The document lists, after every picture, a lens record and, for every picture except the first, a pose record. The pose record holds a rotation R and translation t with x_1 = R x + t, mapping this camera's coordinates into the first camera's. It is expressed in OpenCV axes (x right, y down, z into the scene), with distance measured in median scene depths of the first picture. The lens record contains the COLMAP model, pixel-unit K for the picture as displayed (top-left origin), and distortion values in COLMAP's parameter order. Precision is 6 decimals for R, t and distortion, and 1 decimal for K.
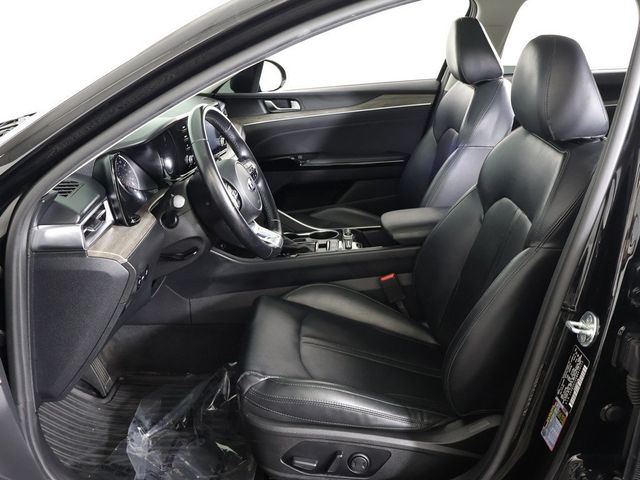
lens RADIAL K [[606.4, 0, 320.0], [0, 606.4, 240.0], [0, 0, 1]] dist [0.003078, -0.006255]
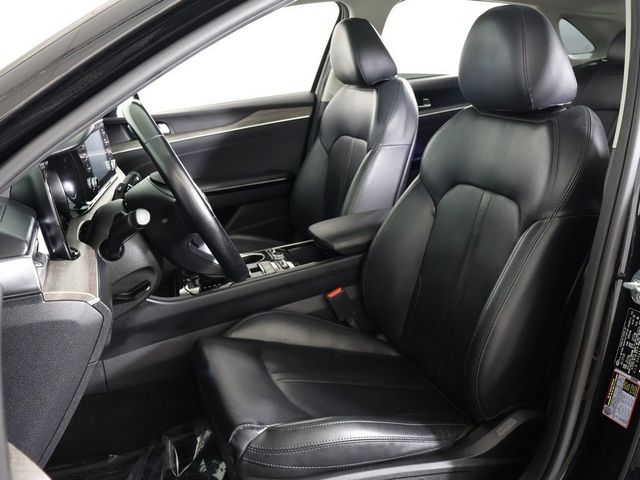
lens RADIAL K [[606.4, 0, 320.0], [0, 606.4, 240.0], [0, 0, 1]] dist [0.003078, -0.006255]
pose [[0.939287, -0.130057, 0.317530, -0.183705], [0.153158, 0.986996, -0.048793, 0.024674], [-0.307055, 0.094463, 0.946992, 0.148107]]
